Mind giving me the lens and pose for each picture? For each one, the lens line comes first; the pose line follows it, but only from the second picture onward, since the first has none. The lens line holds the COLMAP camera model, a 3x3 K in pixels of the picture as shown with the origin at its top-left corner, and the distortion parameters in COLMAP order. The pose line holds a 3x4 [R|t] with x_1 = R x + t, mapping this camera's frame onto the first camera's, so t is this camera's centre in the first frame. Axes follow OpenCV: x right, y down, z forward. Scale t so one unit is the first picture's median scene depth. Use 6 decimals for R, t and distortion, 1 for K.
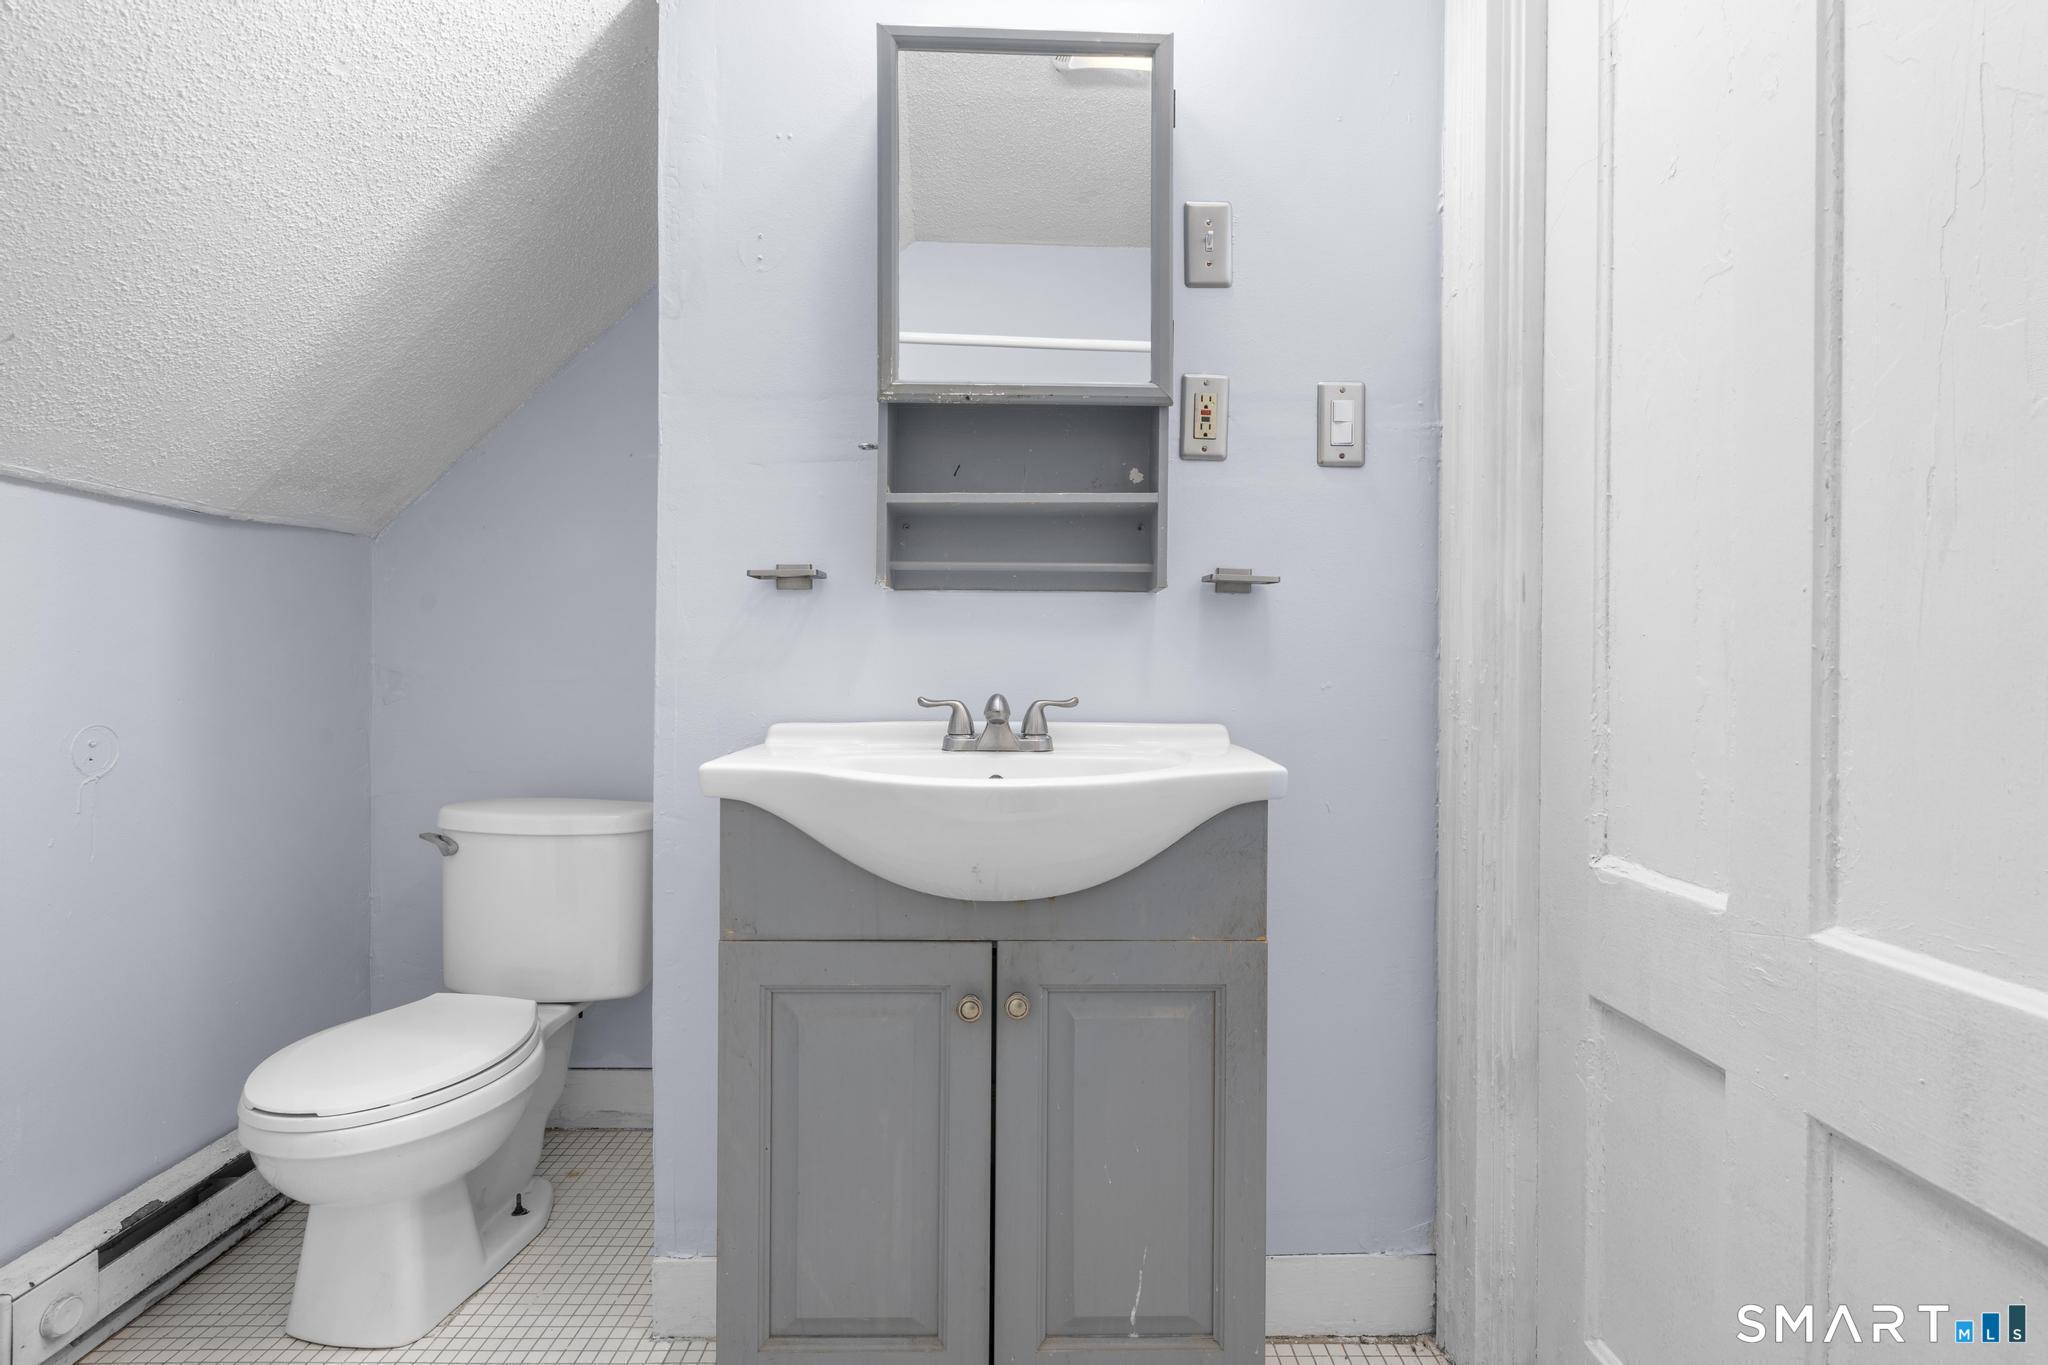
lens RADIAL K [[926.8, 0, 1027.8], [0, 926.8, 677.9], [0, 0, 1]] dist [-0.000713, 0.001164]
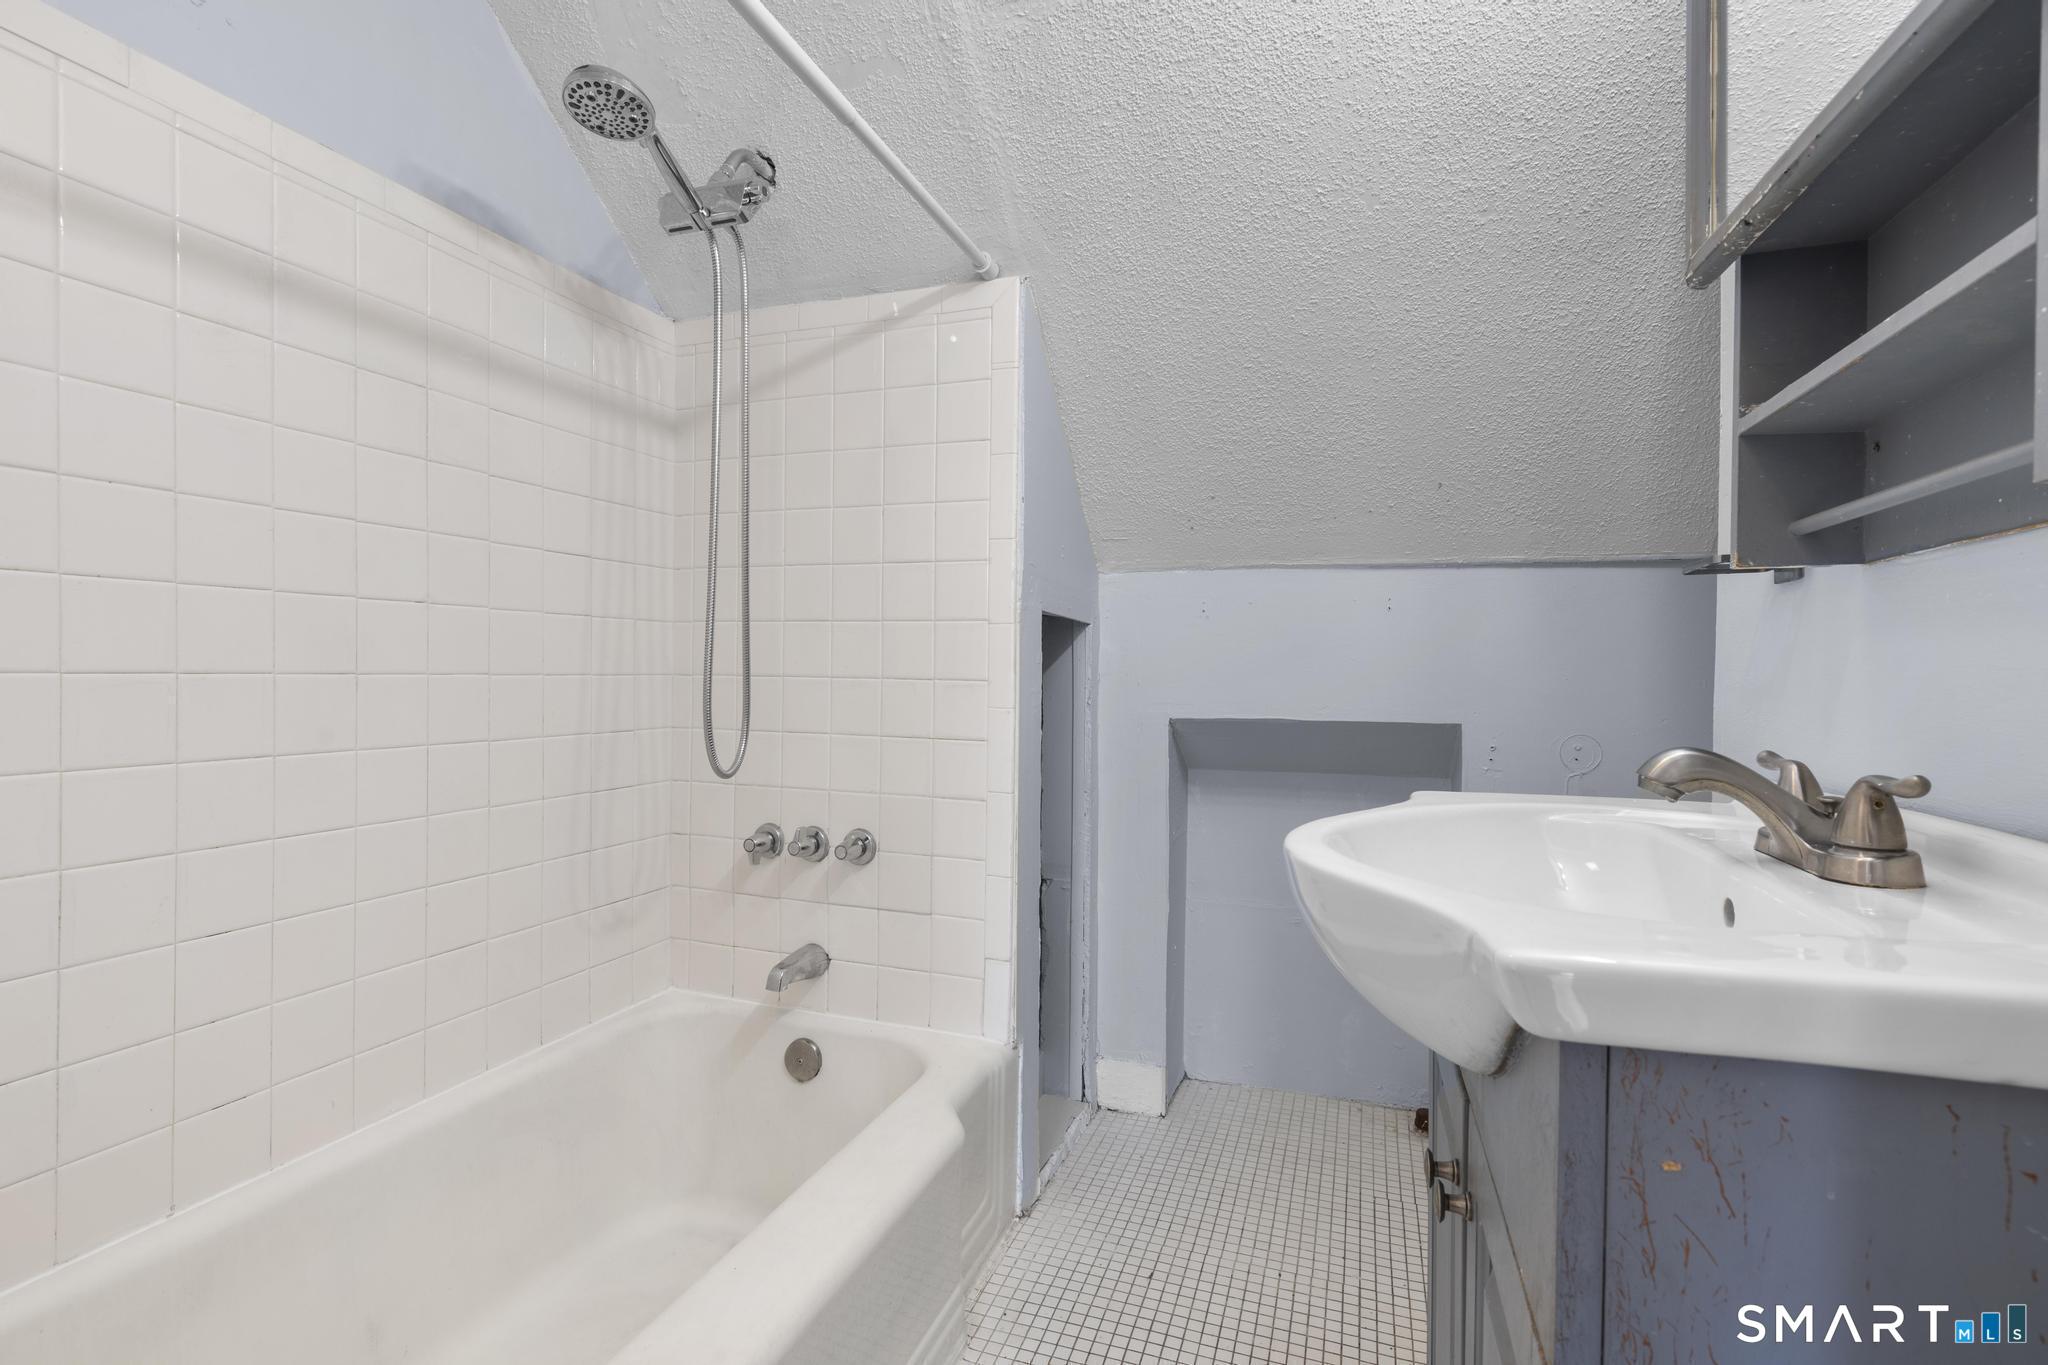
lens RADIAL K [[926.8, 0, 1027.8], [0, 926.8, 677.9], [0, 0, 1]] dist [-0.000713, 0.001164]
pose [[-0.357152, -0.014320, -0.933936, 0.565504], [-0.019572, 0.999778, -0.007845, -0.004852], [0.933841, 0.015477, -0.357353, 0.768636]]
